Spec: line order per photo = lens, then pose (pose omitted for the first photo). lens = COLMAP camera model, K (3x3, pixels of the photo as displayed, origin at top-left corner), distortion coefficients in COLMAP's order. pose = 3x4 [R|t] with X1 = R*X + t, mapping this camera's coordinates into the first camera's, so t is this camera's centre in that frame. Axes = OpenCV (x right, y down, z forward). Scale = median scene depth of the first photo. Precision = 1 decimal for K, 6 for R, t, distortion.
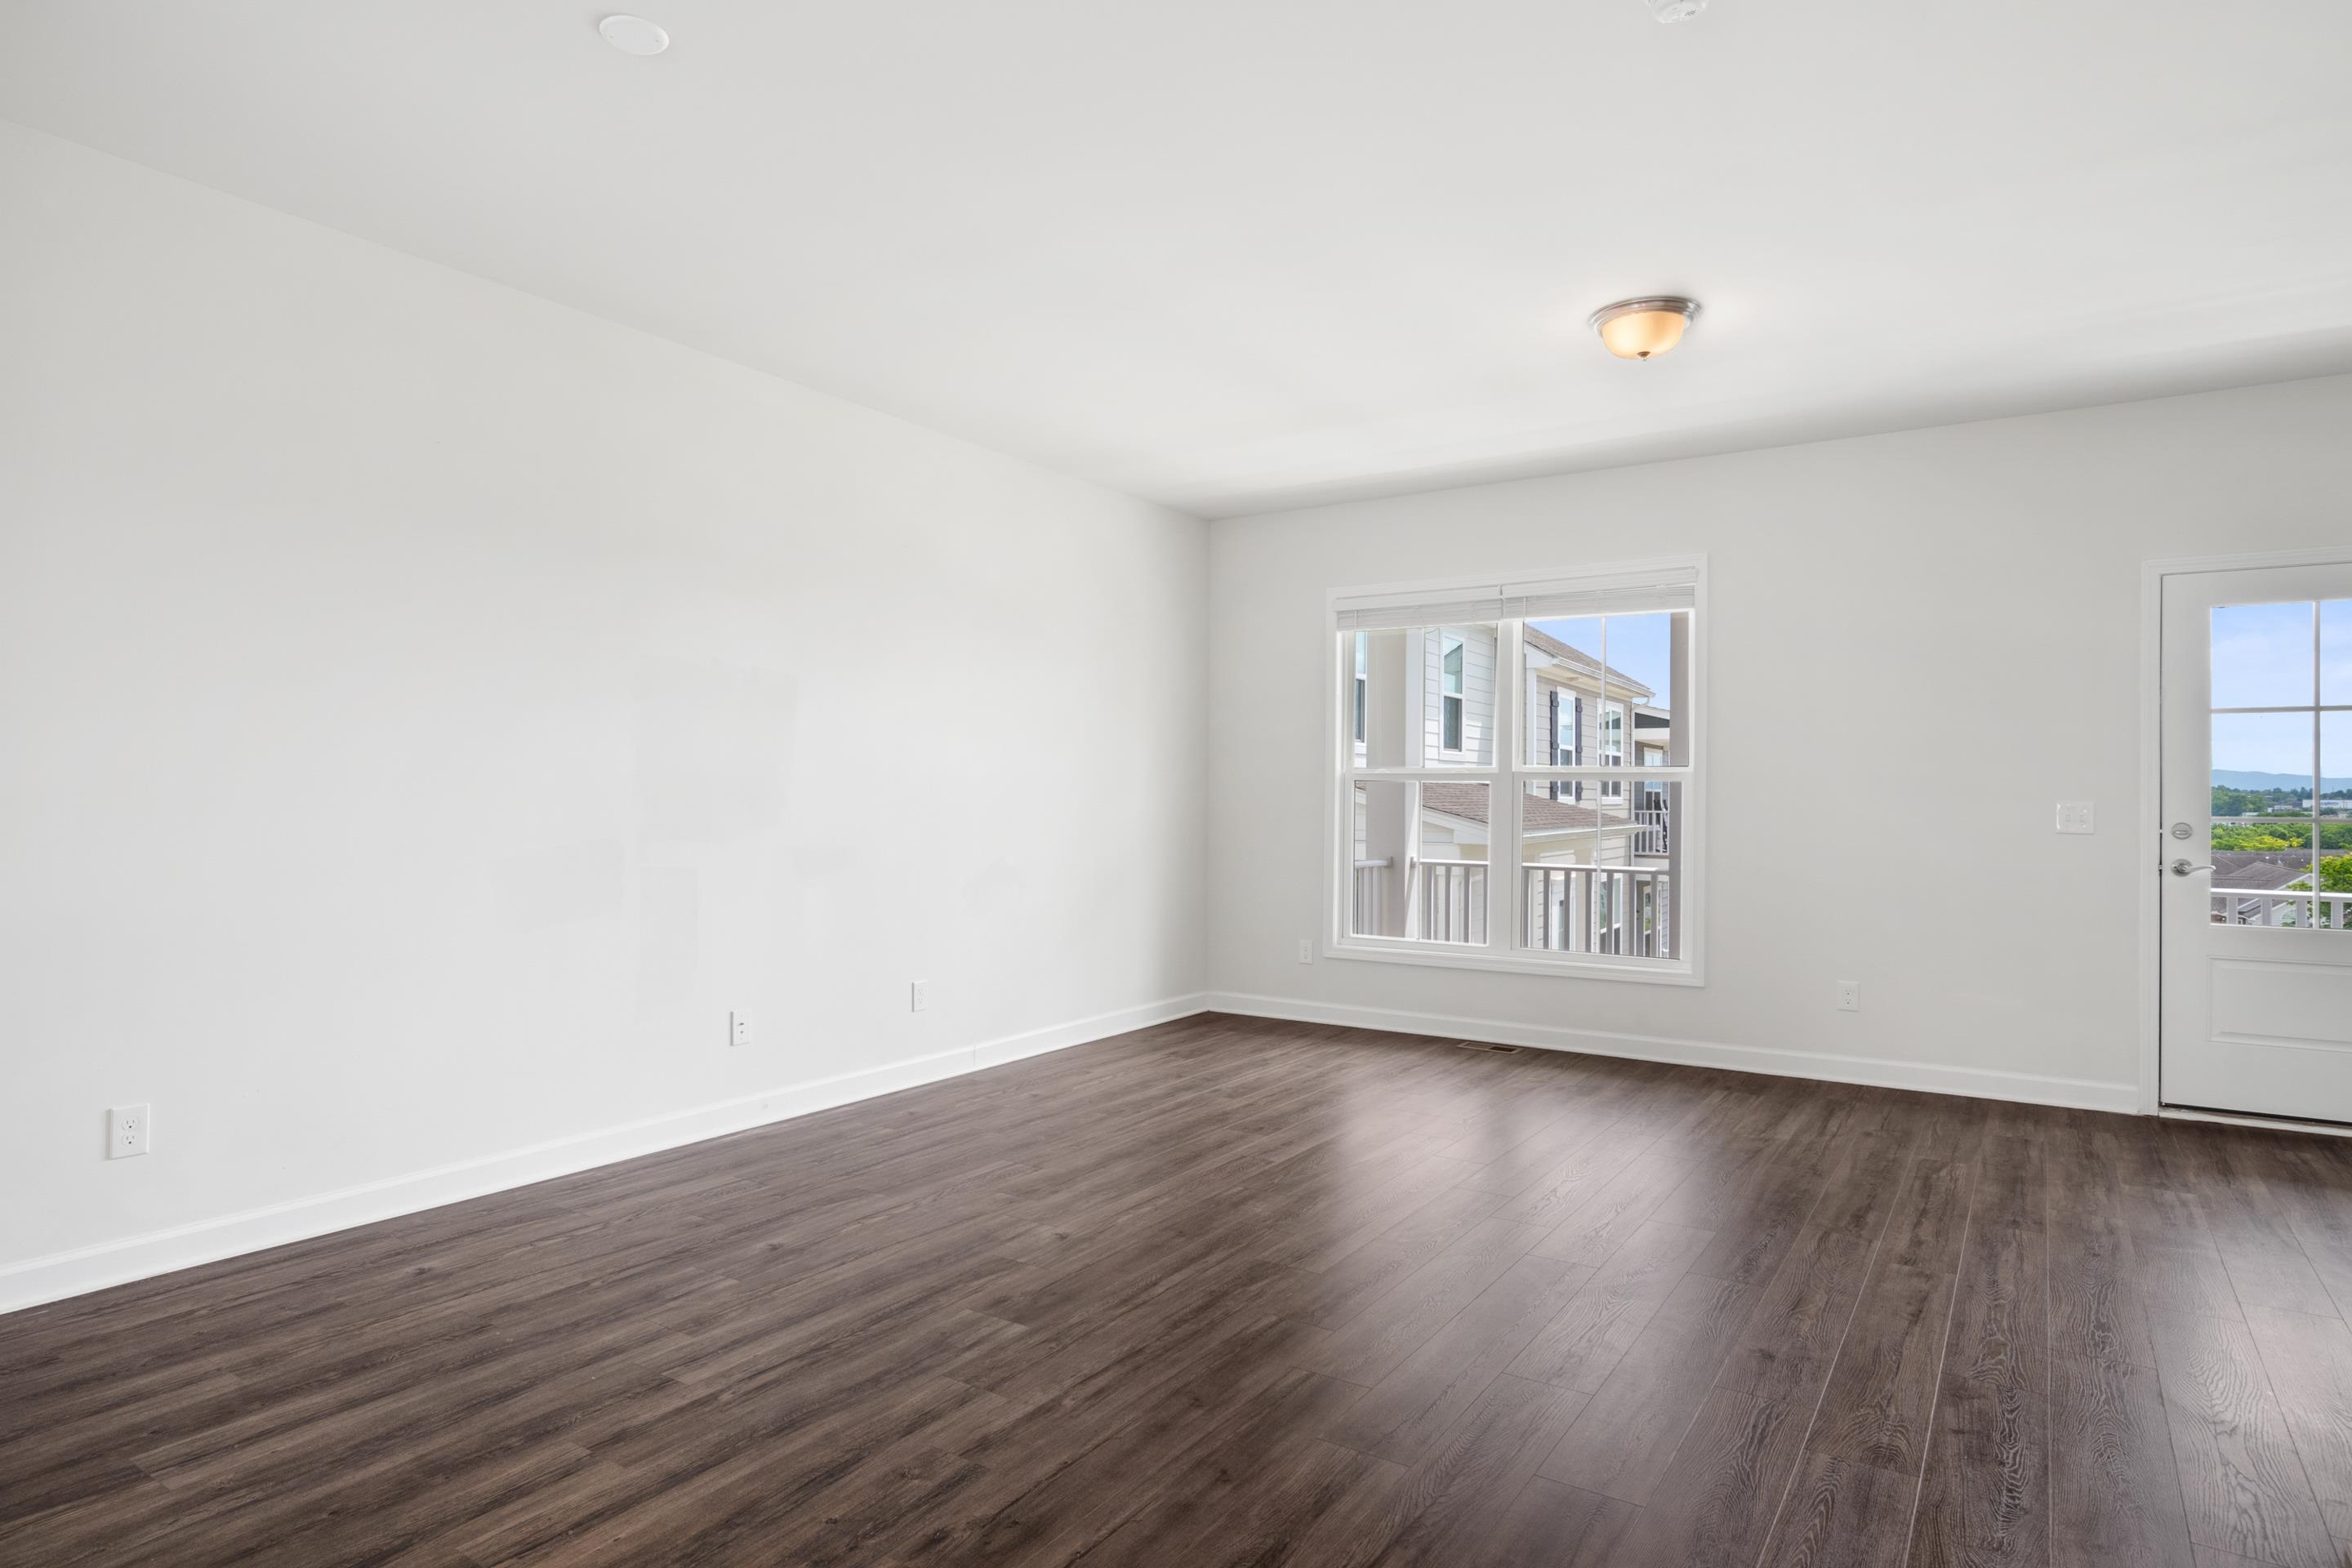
lens RADIAL K [[1342.7, 0, 1176.1], [0, 1342.7, 786.1], [0, 0, 1]] dist [-0.003234, -0.003950]
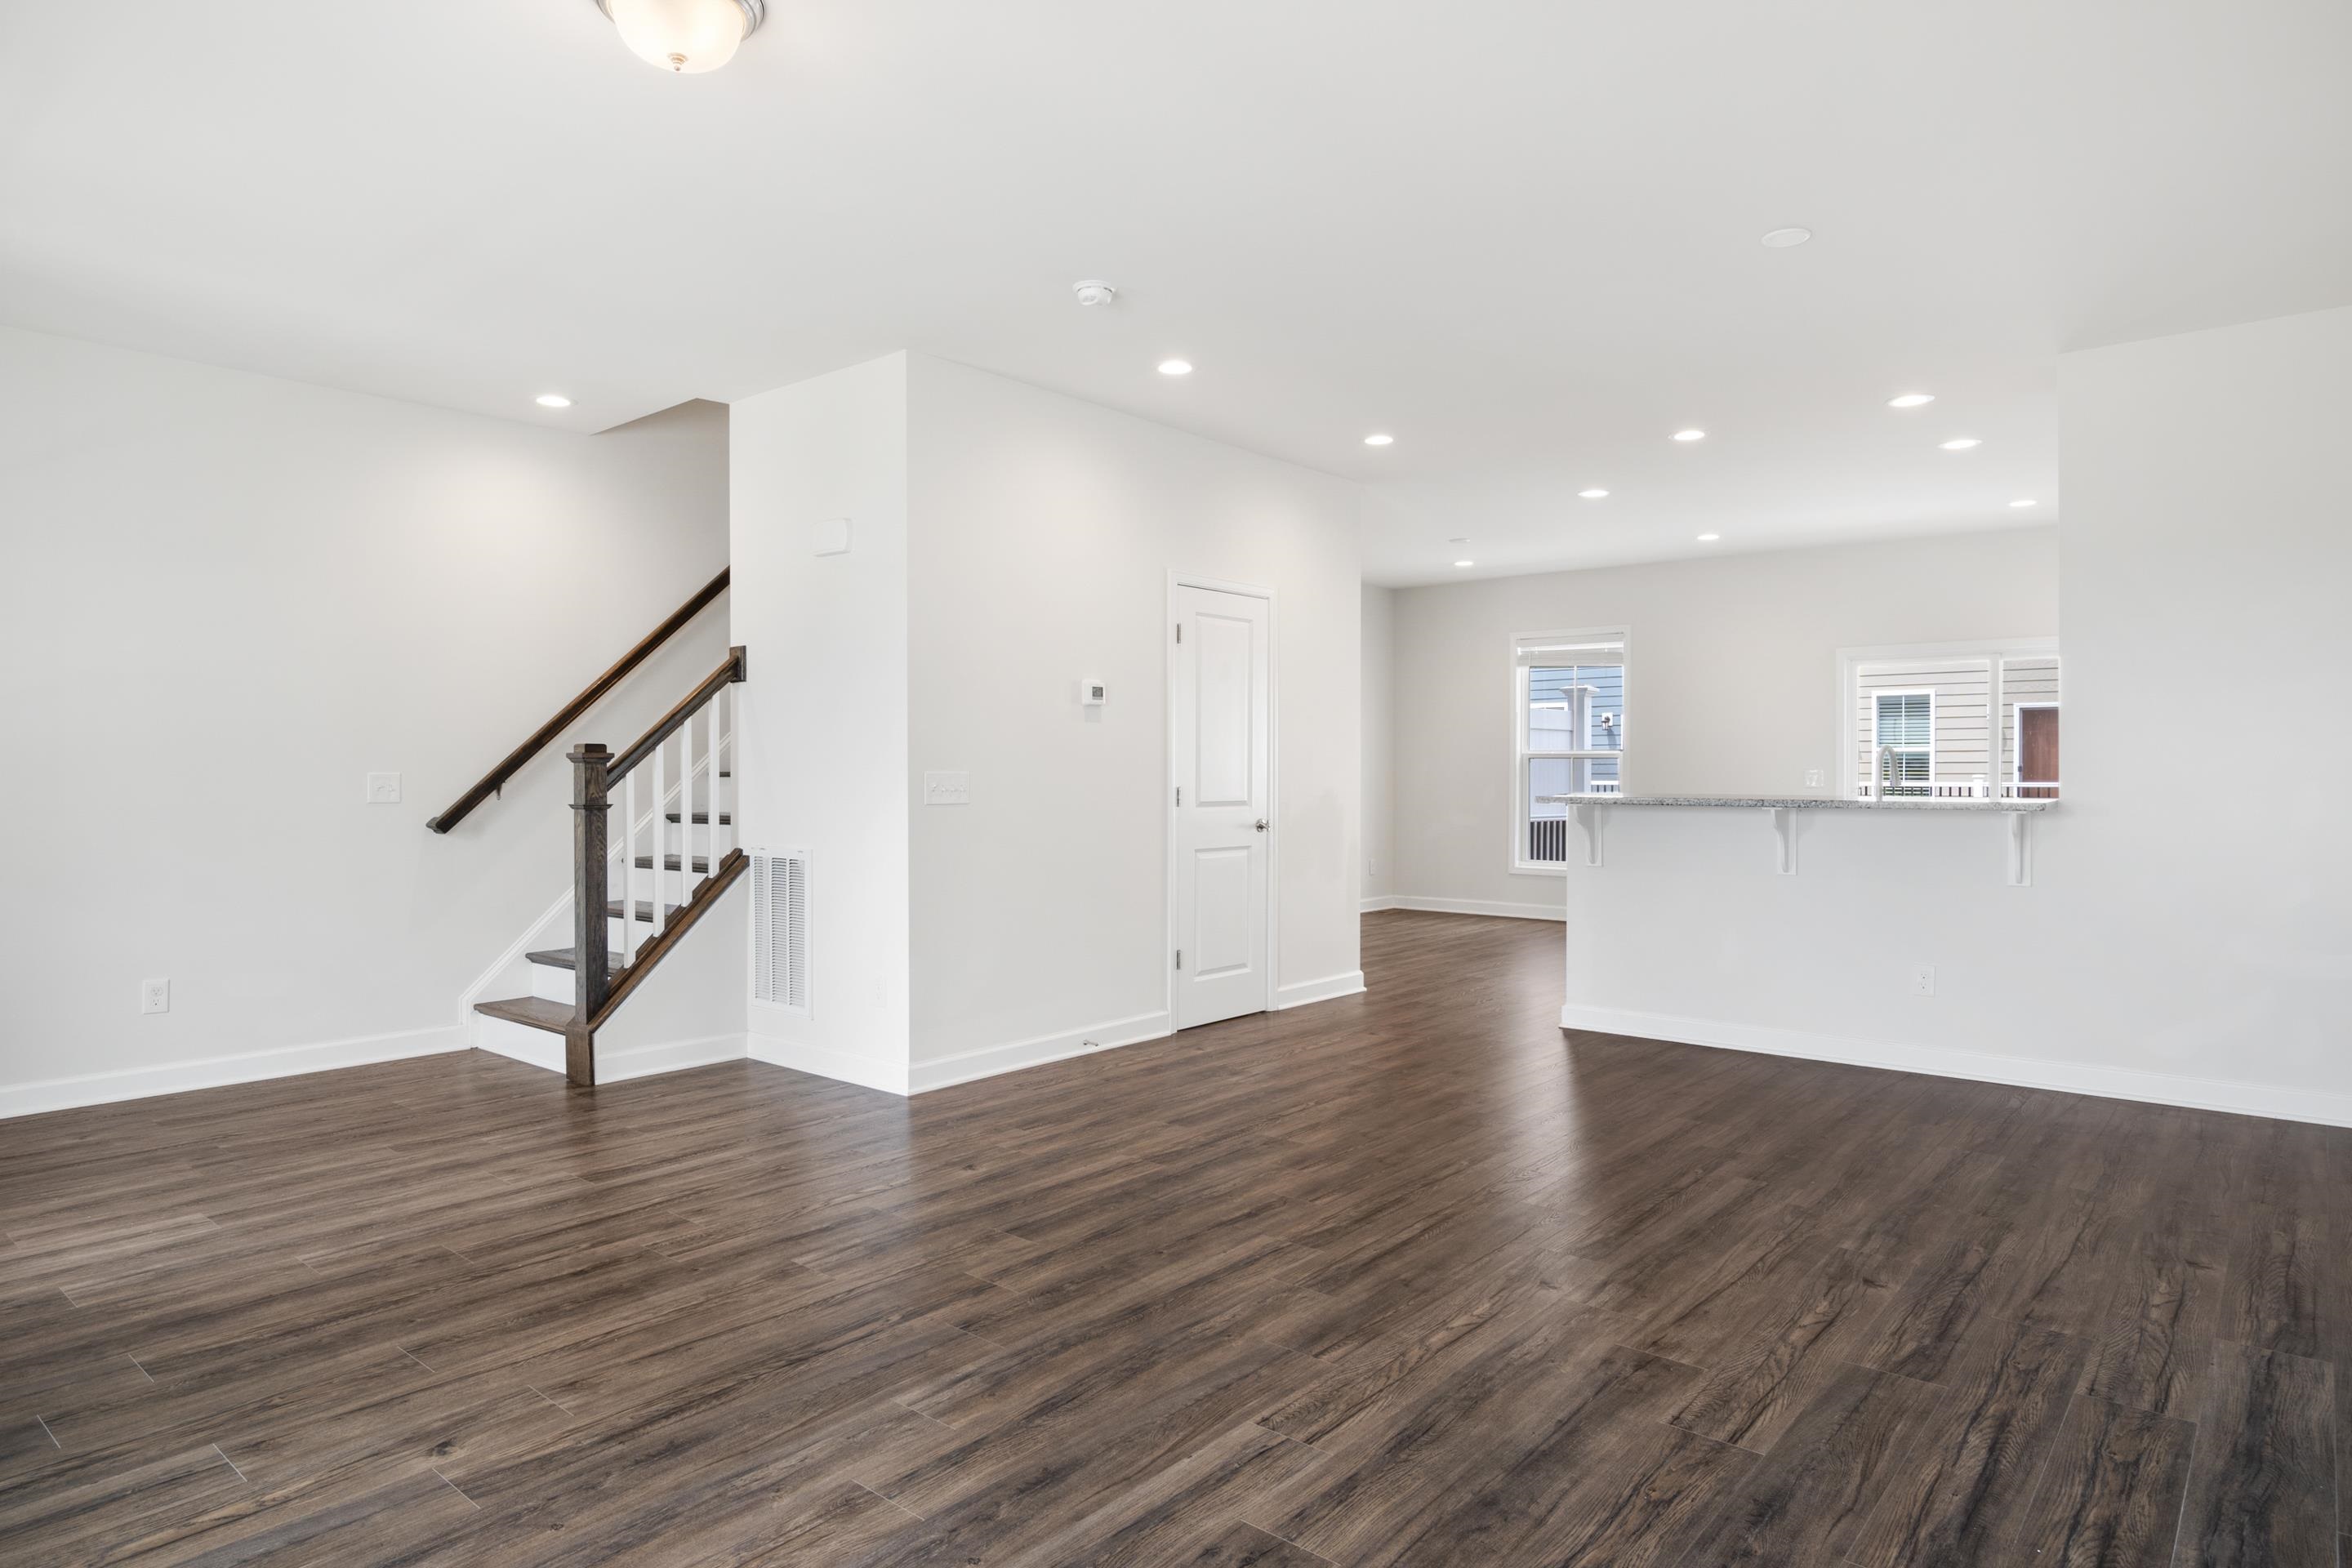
lens RADIAL K [[1342.7, 0, 1177.5], [0, 1342.7, 784.8], [0, 0, 1]] dist [-0.003234, -0.003950]
pose [[-0.992912, -0.007249, 0.118633, 0.048123], [-0.006726, 0.999966, 0.004802, 0.014294], [-0.118664, 0.003970, -0.992927, 1.827220]]
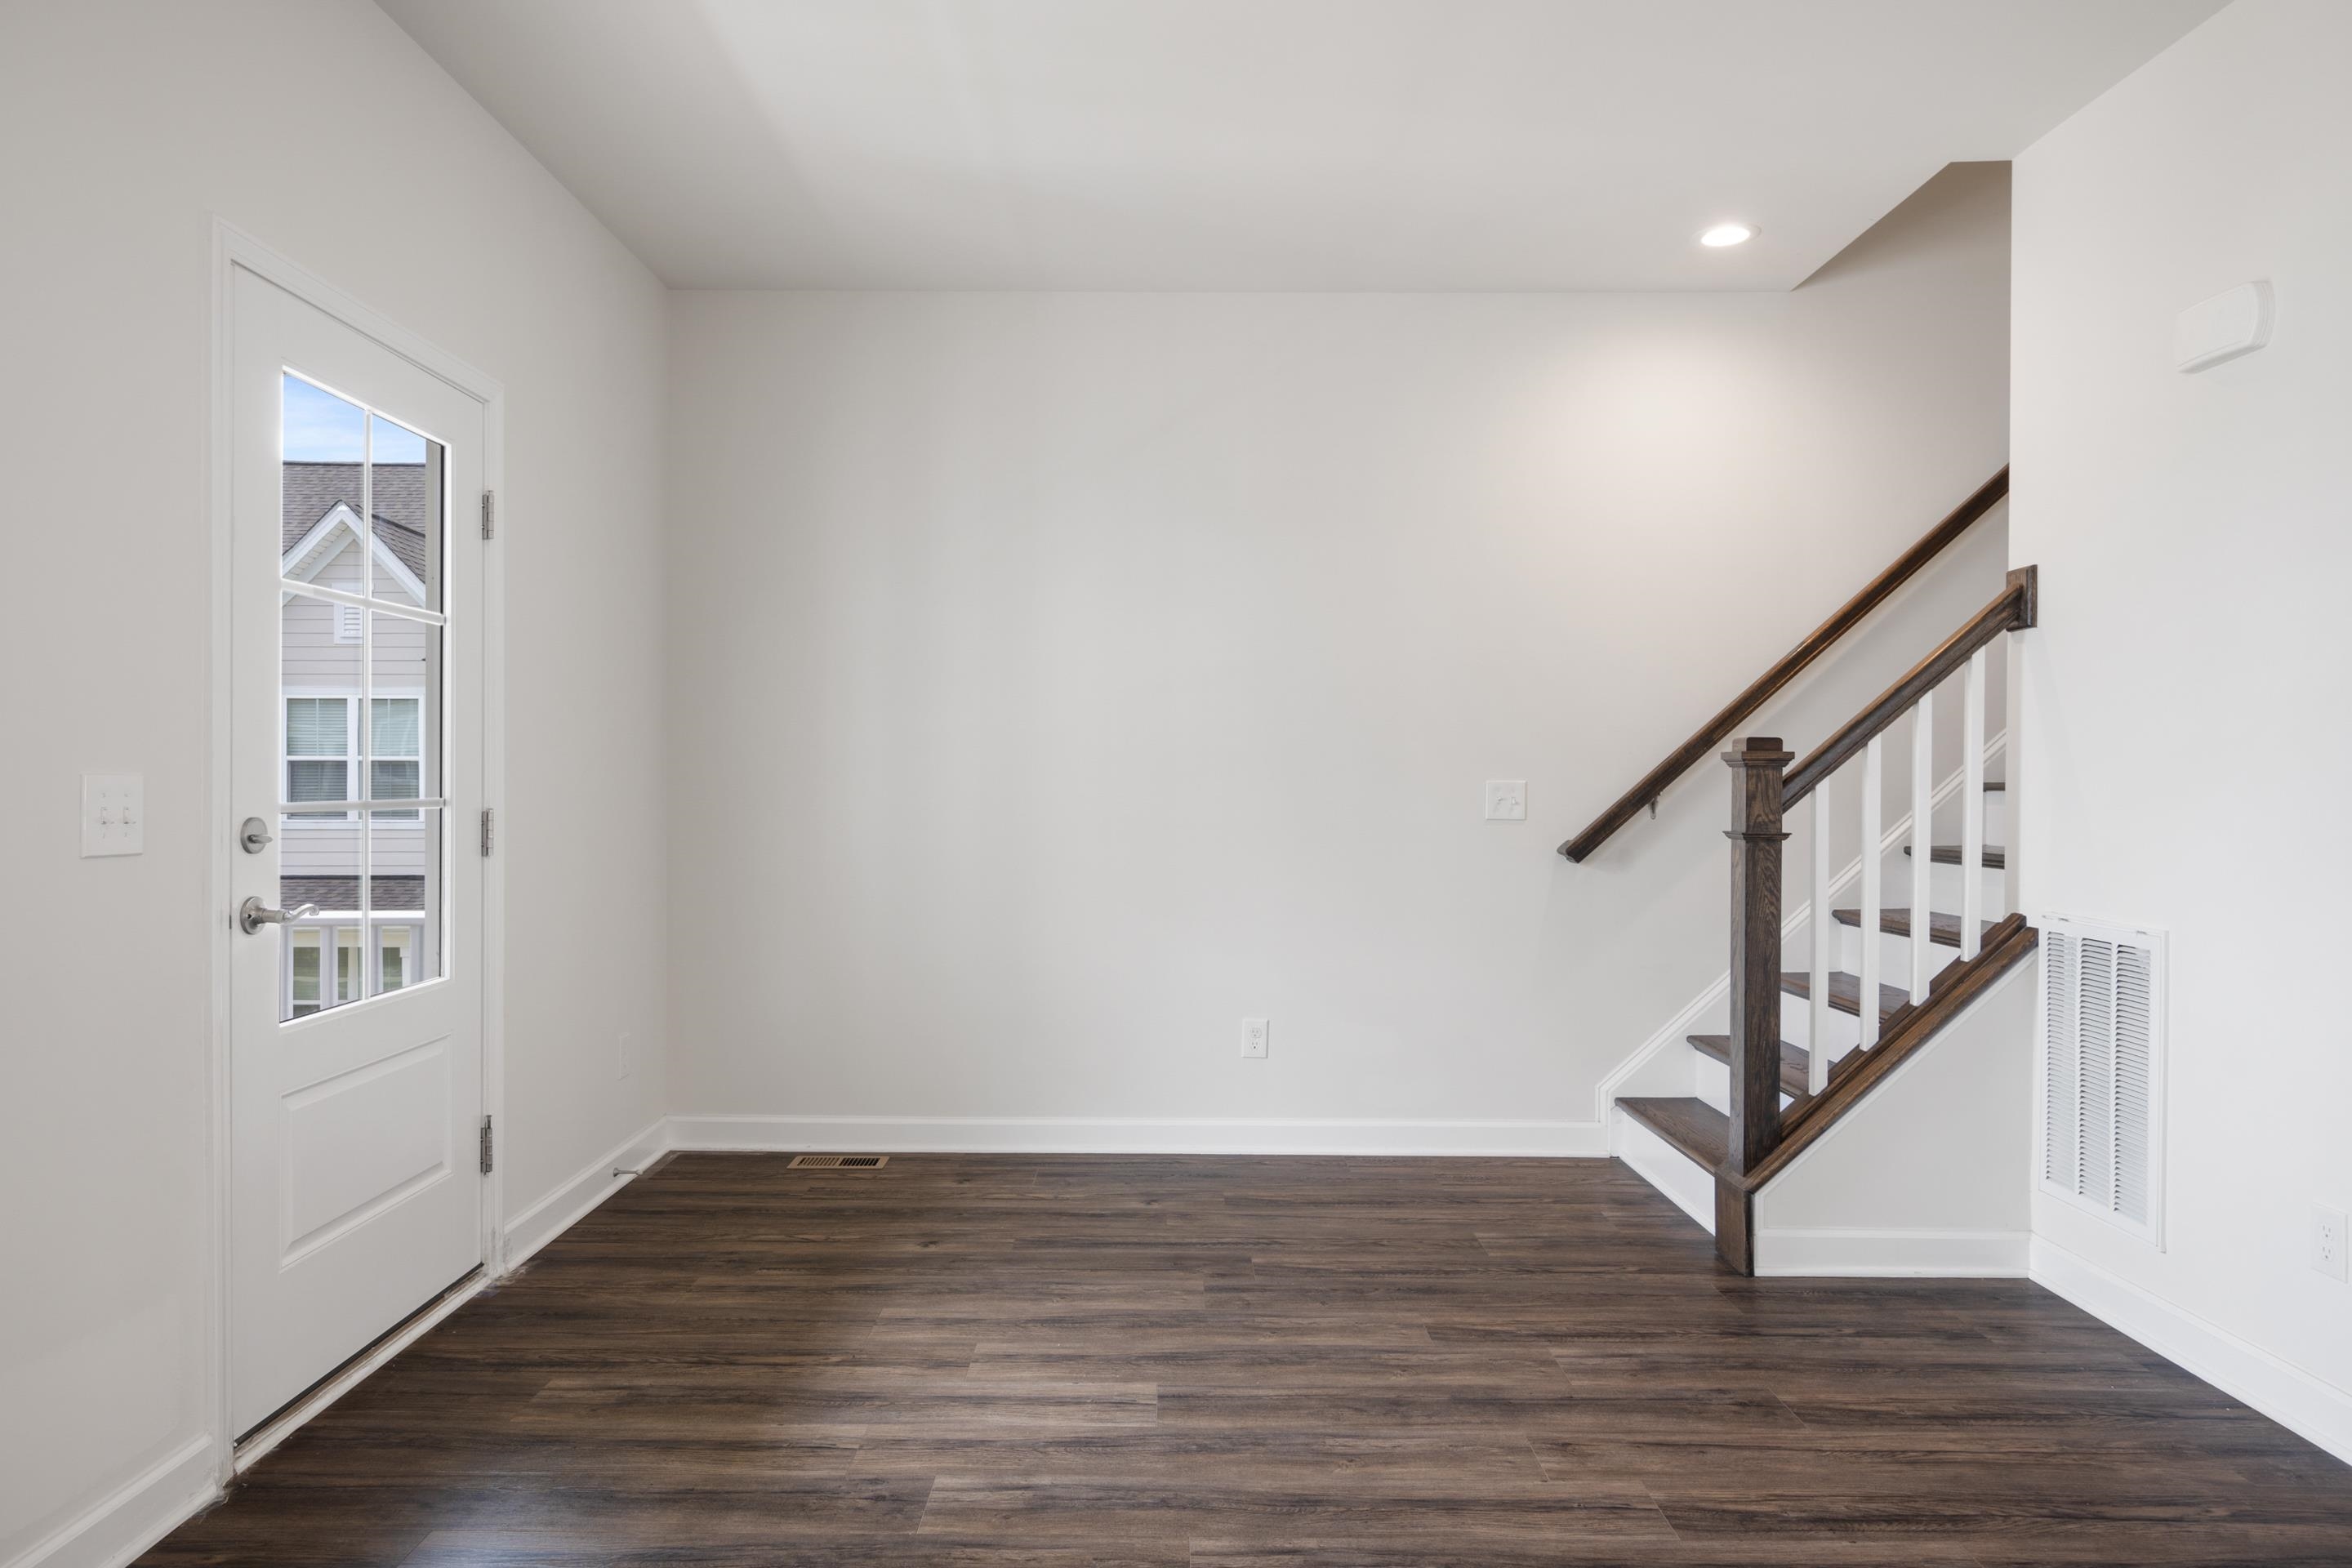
lens RADIAL K [[1399.5, 0, 1168.4], [0, 1399.5, 784.8], [0, 0, 1]] dist [0.012176, -0.009629]
pose [[-0.534565, -0.015662, 0.844982, 0.077254], [-0.015547, 0.999841, 0.008697, 0.013933], [-0.844984, -0.008488, -0.534724, 1.754199]]
